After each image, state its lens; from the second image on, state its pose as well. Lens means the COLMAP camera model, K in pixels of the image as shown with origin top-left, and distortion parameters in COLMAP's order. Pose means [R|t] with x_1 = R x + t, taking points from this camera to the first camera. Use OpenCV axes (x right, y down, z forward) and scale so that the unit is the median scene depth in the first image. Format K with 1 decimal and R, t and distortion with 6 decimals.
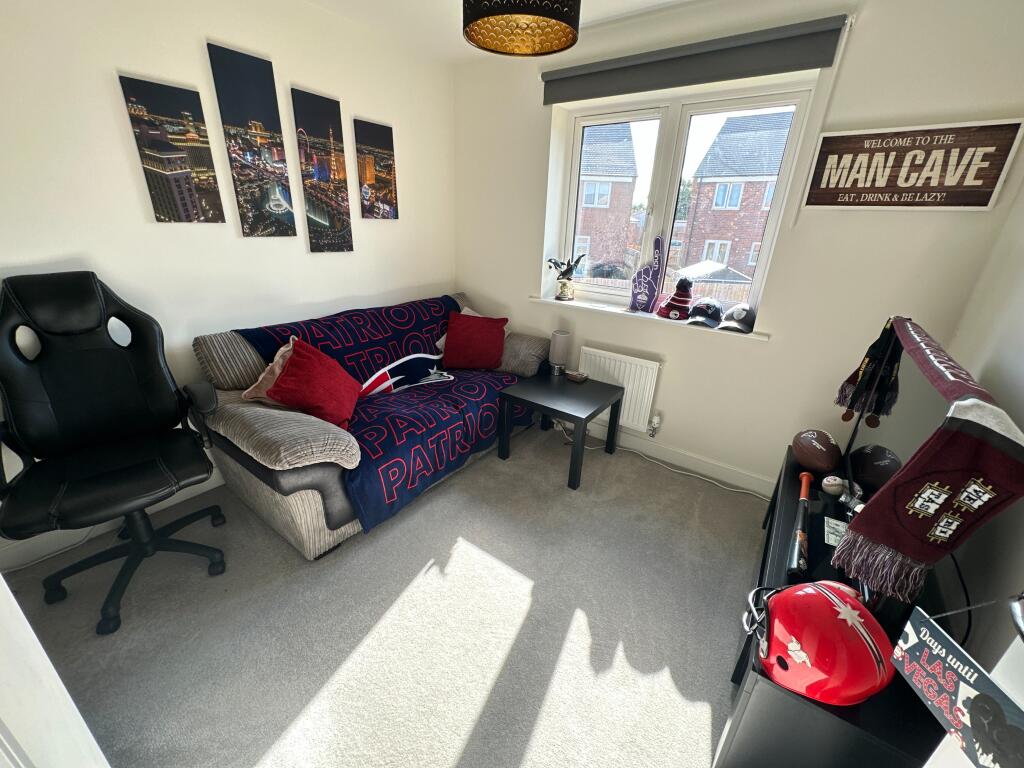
lens RADIAL K [[409.9, 0, 512.0], [0, 409.9, 384.0], [0, 0, 1]] dist [-0.000744, -0.000610]
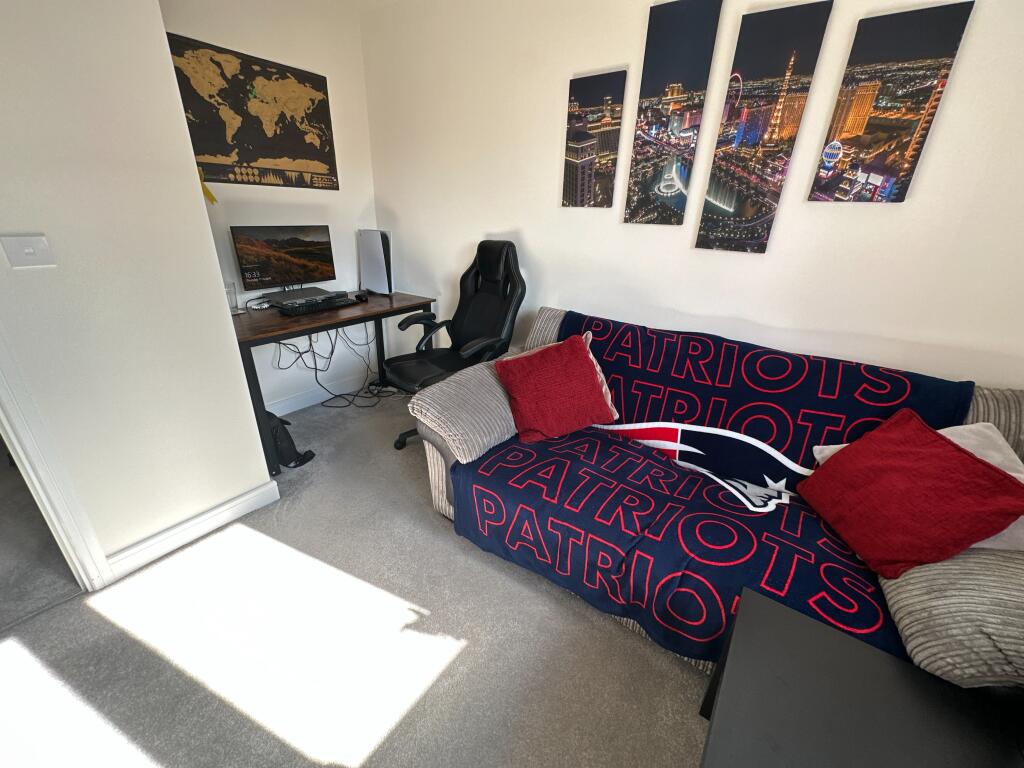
lens RADIAL K [[409.9, 0, 512.0], [0, 409.9, 384.0], [0, 0, 1]] dist [-0.000744, -0.000610]
pose [[0.009216, 0.359577, -0.933070, 0.325388], [-0.398892, 0.856975, 0.326313, -0.232171], [0.916952, 0.369186, 0.151330, 0.713150]]
